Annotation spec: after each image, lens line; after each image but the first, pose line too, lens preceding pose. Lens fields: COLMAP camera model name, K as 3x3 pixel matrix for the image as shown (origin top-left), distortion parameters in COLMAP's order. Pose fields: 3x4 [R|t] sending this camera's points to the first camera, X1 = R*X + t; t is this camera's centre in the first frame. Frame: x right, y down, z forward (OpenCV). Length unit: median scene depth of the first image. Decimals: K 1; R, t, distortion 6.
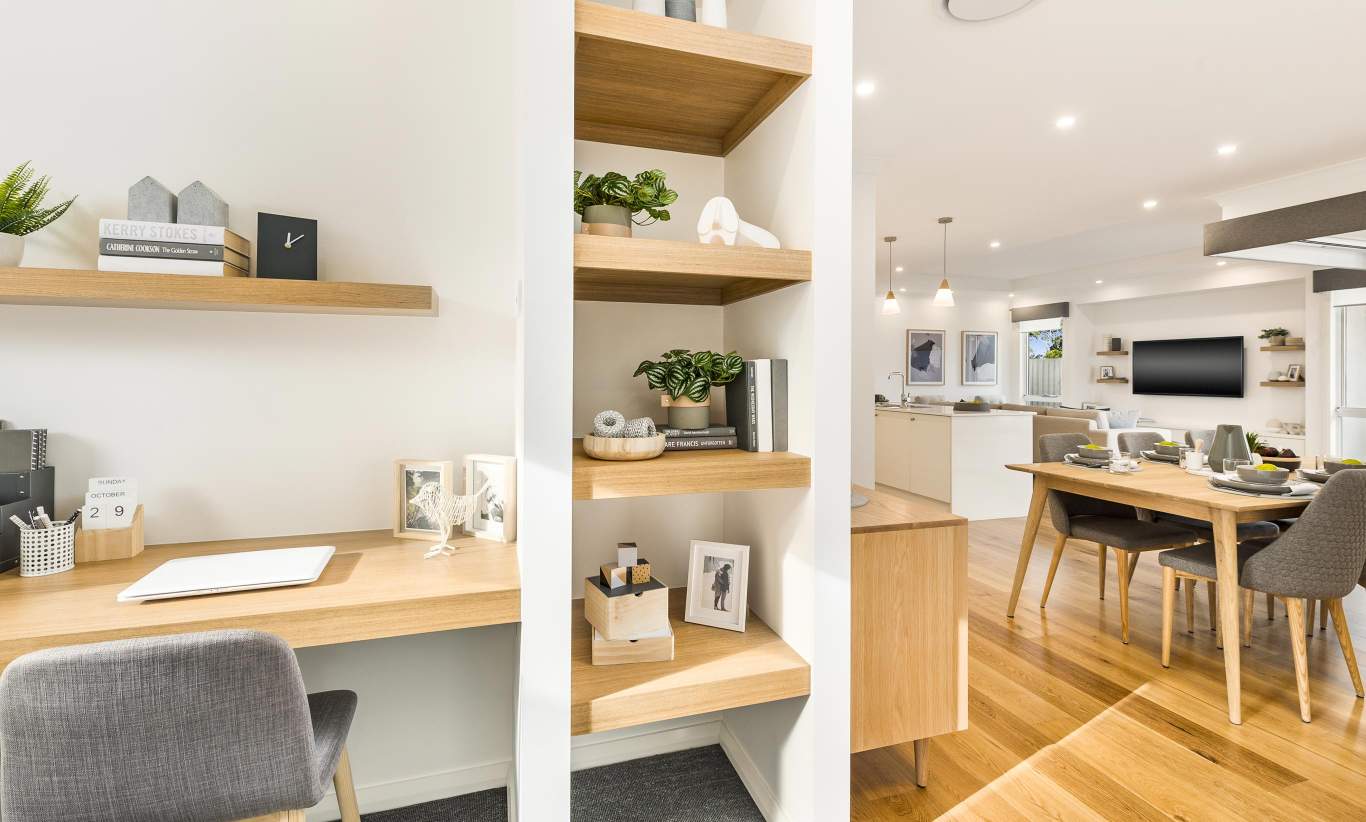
lens RADIAL K [[589.5, 0, 672.9], [0, 589.5, 374.3], [0, 0, 1]] dist [-0.002545, -0.000882]
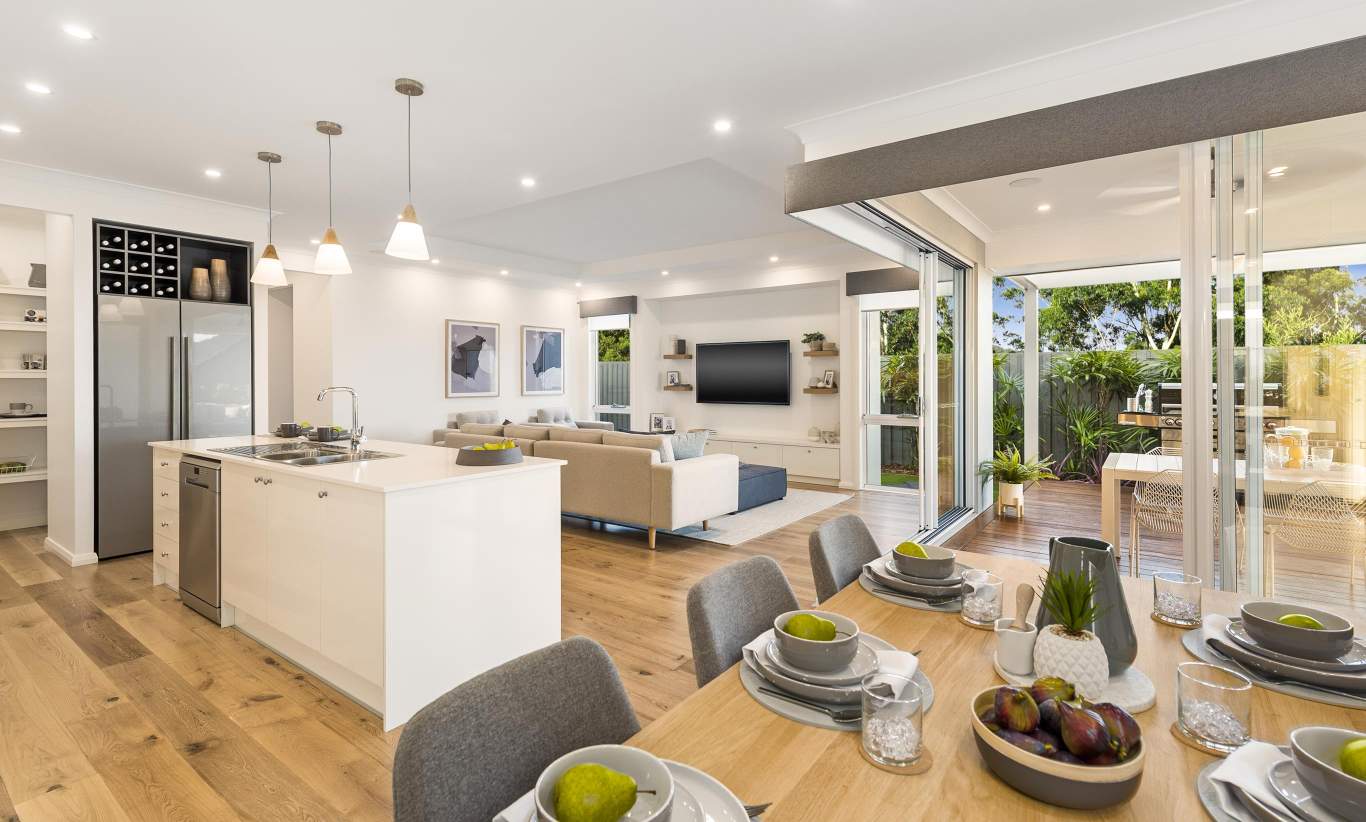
lens RADIAL K [[629.9, 0, 674.8], [0, 629.9, 382.5], [0, 0, 1]] dist [-0.000143, -0.003127]
pose [[0.804833, -0.010861, 0.593402, 0.188675], [0.005699, 0.999928, 0.010573, -0.007558], [-0.593474, -0.005127, 0.804837, 0.251039]]
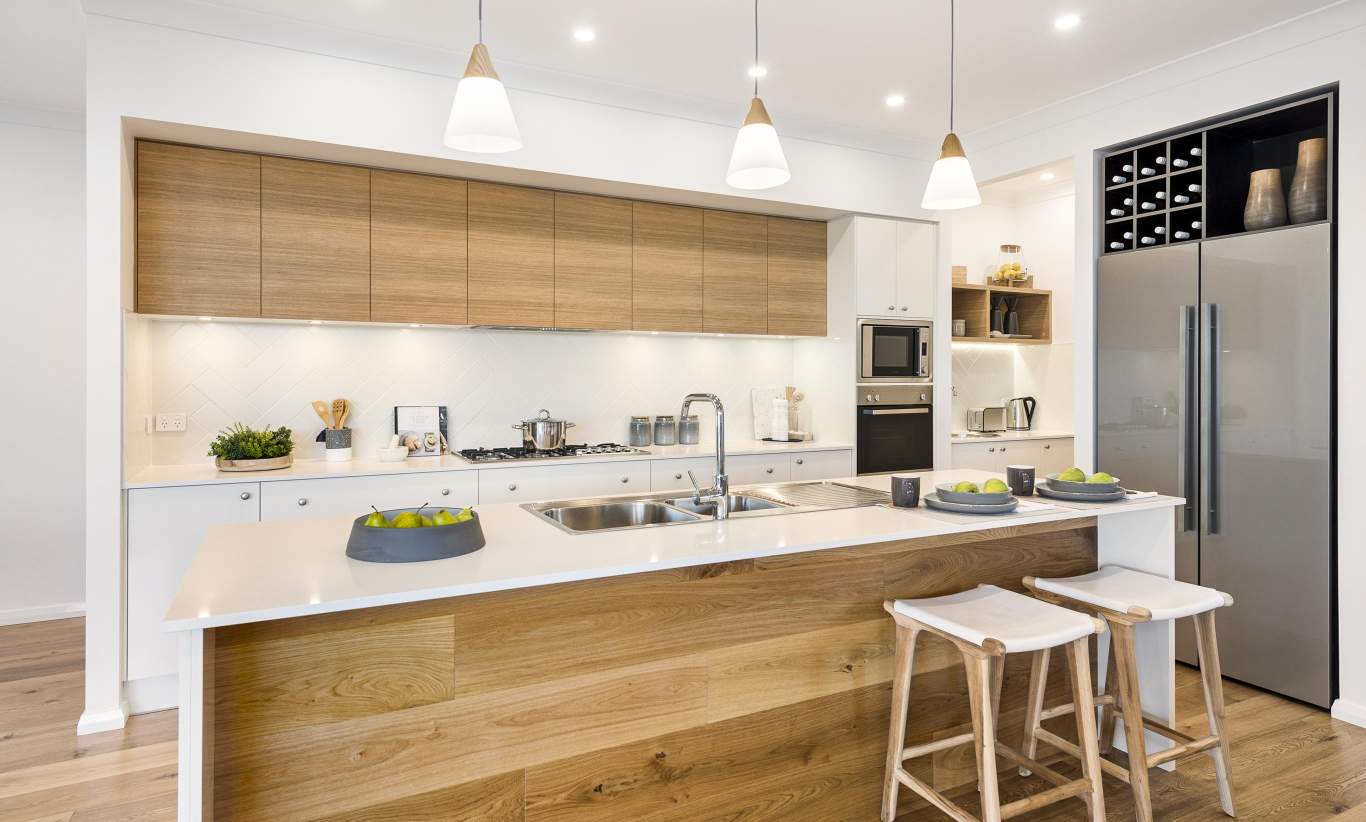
lens RADIAL K [[778.4, 0, 670.2], [0, 778.4, 379.5], [0, 0, 1]] dist [0.014851, -0.001362]
pose [[0.184179, -0.008266, -0.982858, 0.489691], [-0.002567, 0.999957, -0.008891, -0.002421], [0.982889, 0.004160, 0.184150, 0.599766]]
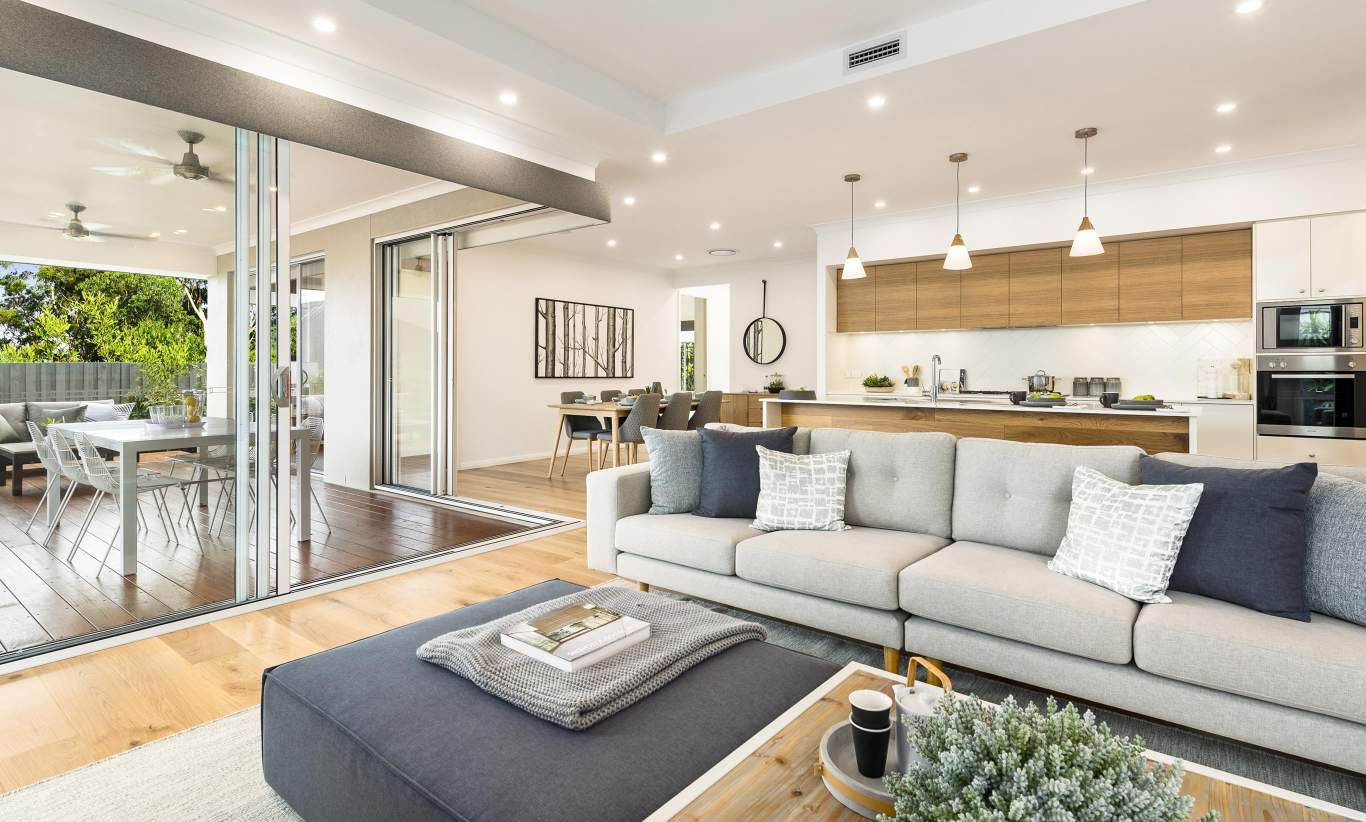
lens RADIAL K [[660.8, 0, 713.8], [0, 660.8, 373.3], [0, 0, 1]] dist [0.020198, 0.000209]
pose [[-0.799724, -0.009909, -0.600286, 0.709771], [-0.012589, 0.999921, 0.000266, 0.017134], [0.600235, 0.007769, -0.799786, 0.985390]]
